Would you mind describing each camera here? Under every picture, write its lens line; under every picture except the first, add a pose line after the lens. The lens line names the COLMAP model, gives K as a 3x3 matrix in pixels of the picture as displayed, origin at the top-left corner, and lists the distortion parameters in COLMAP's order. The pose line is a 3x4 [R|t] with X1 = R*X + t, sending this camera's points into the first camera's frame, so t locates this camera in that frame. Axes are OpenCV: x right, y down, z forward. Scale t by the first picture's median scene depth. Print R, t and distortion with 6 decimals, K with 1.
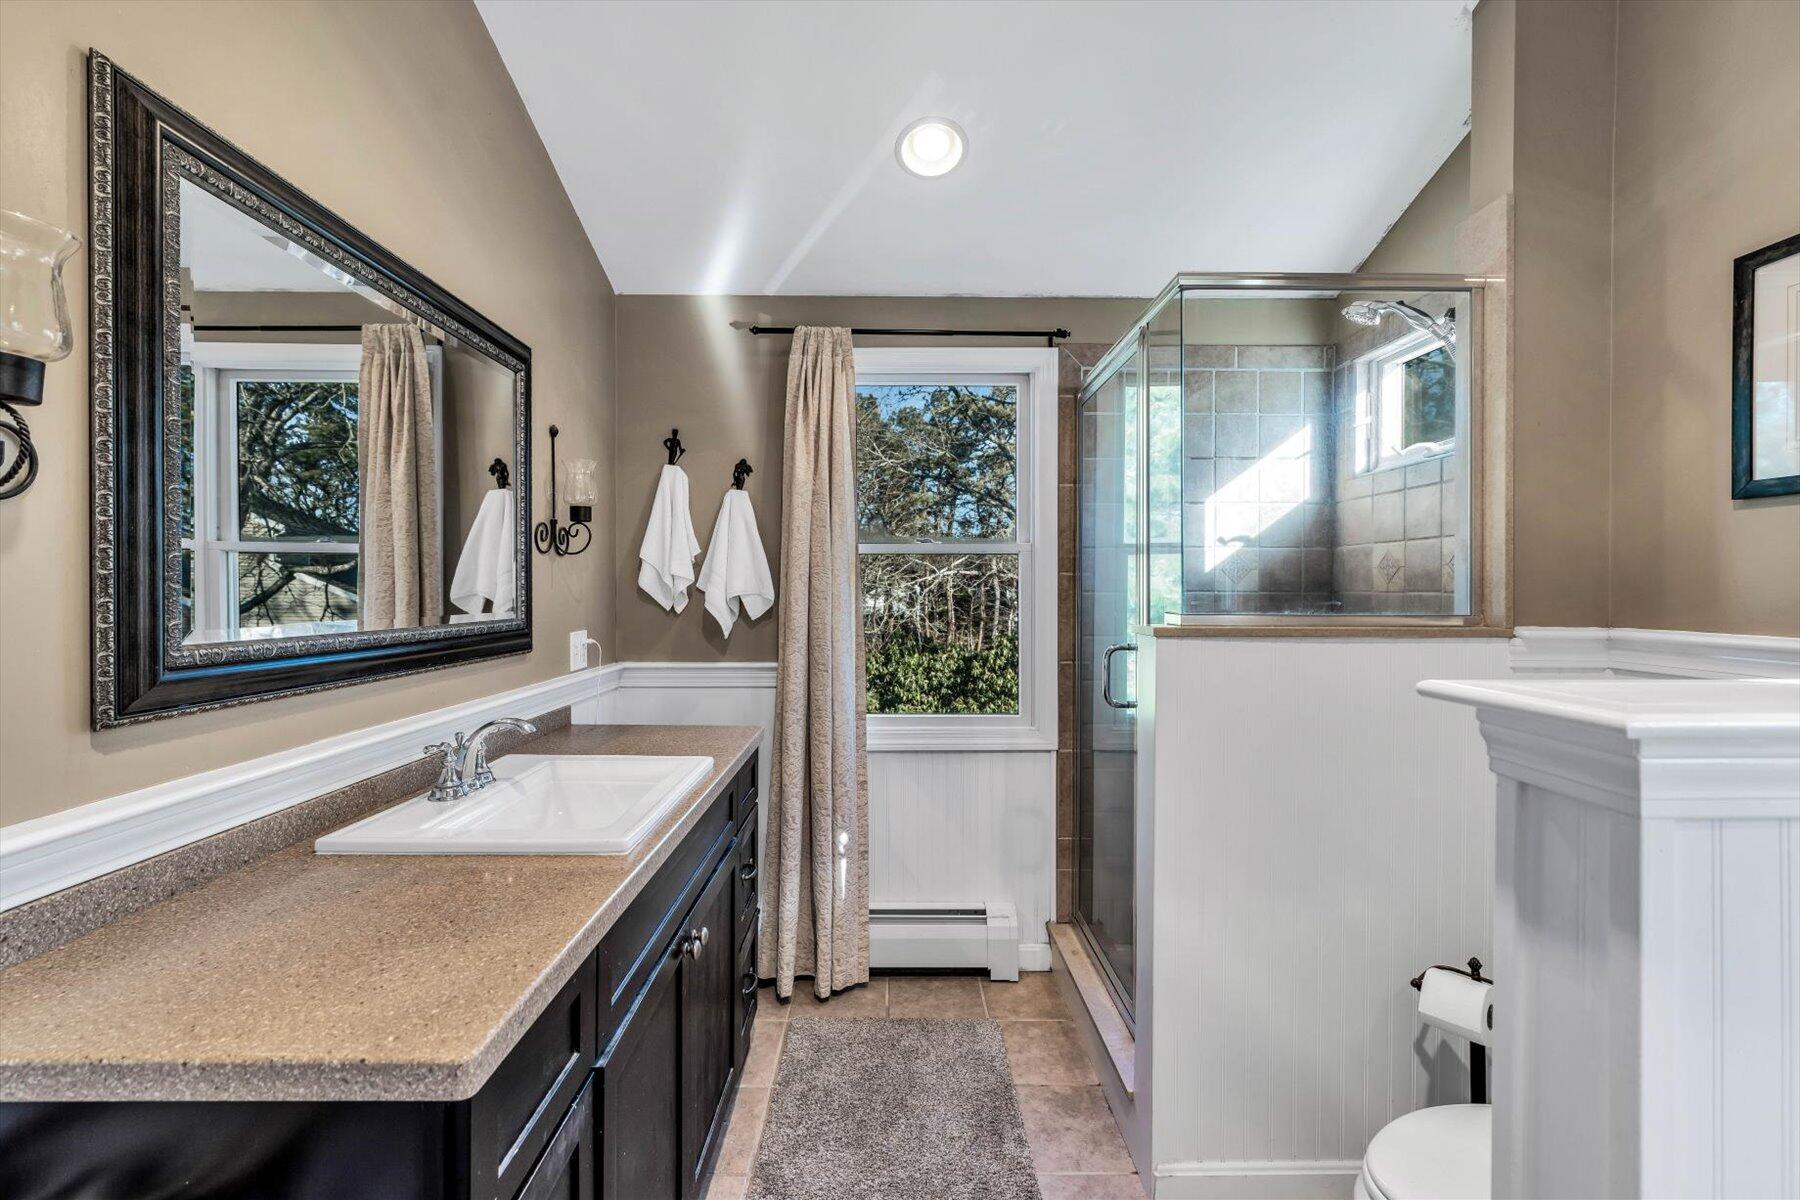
lens RADIAL K [[782.2, 0, 901.8], [0, 782.2, 596.4], [0, 0, 1]] dist [0.001507, 0.000508]
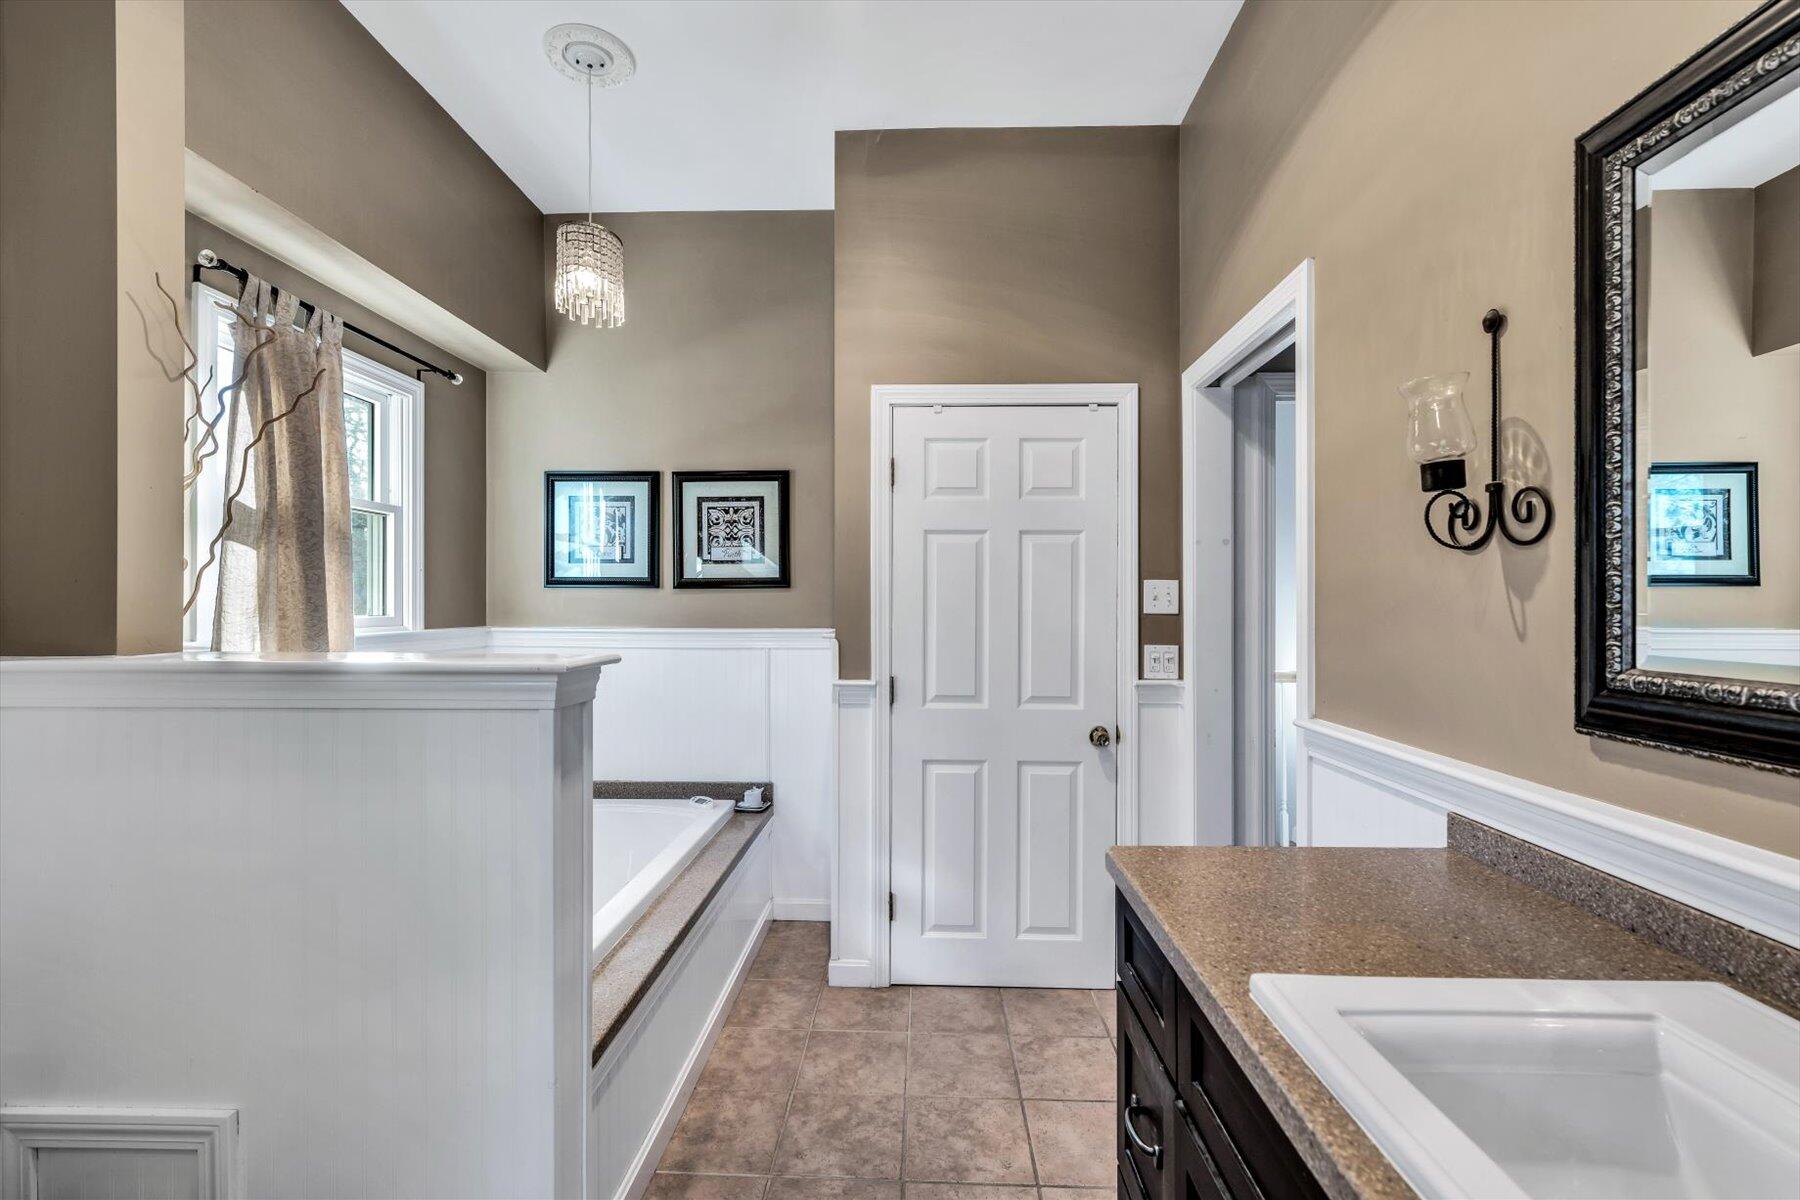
lens RADIAL K [[782.2, 0, 901.8], [0, 782.2, 596.4], [0, 0, 1]] dist [0.001507, 0.000508]
pose [[-0.999085, 0.001073, 0.042763, -0.086470], [0.001128, 0.999999, 0.001256, -0.027488], [-0.042762, 0.001303, -0.999084, 2.022774]]
